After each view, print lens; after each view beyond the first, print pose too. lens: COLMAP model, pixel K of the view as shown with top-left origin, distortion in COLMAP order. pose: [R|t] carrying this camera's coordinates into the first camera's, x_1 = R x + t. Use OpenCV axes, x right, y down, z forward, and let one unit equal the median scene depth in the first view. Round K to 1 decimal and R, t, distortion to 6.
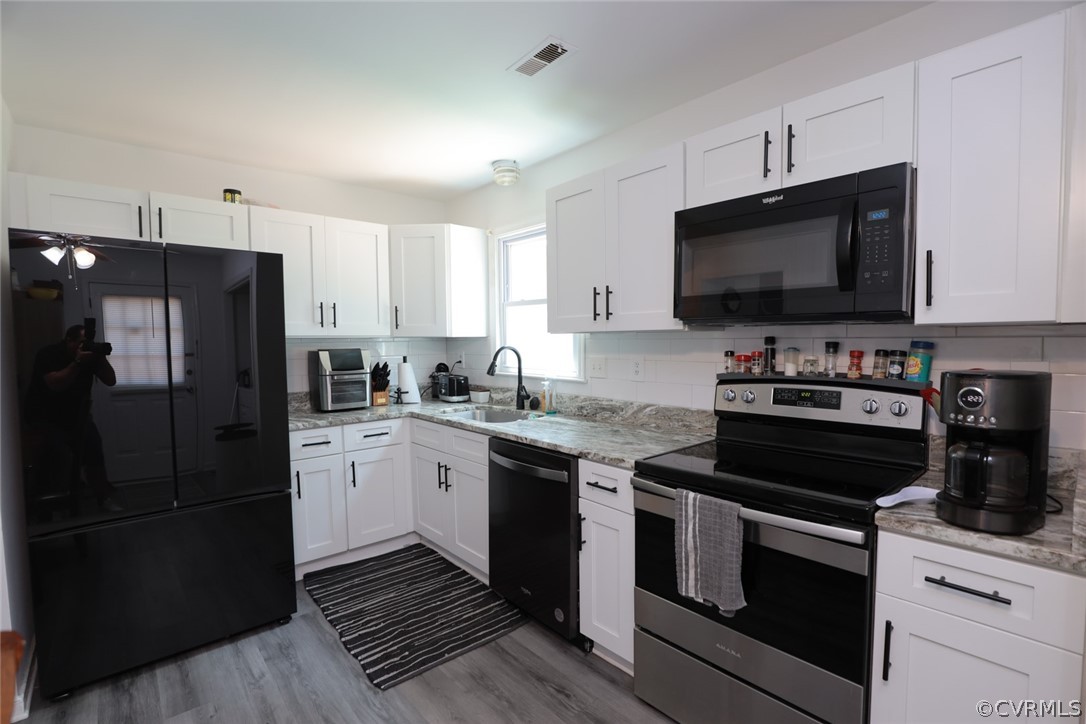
lens RADIAL K [[496.7, 0, 541.3], [0, 496.7, 367.4], [0, 0, 1]] dist [-0.041841, 0.008666]
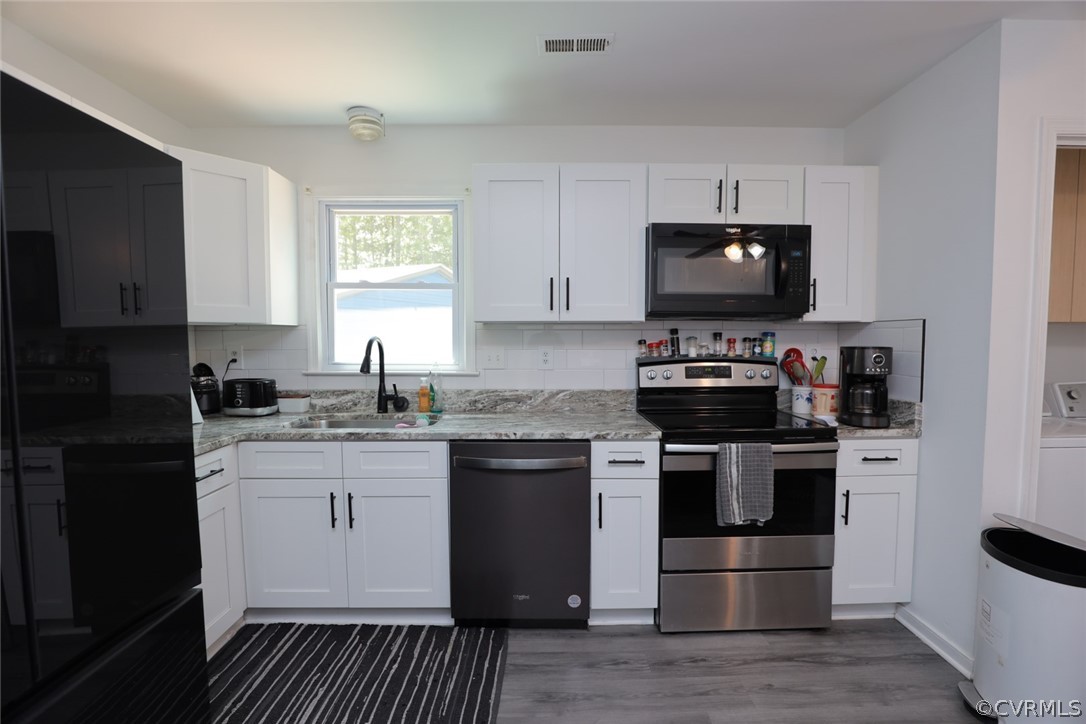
lens RADIAL K [[496.7, 0, 541.3], [0, 496.7, 367.4], [0, 0, 1]] dist [-0.041841, 0.008666]
pose [[0.656808, -0.036979, 0.753151, -0.763263], [0.038191, 0.999146, 0.015752, 0.007188], [-0.753090, 0.018418, 0.657660, 0.385438]]
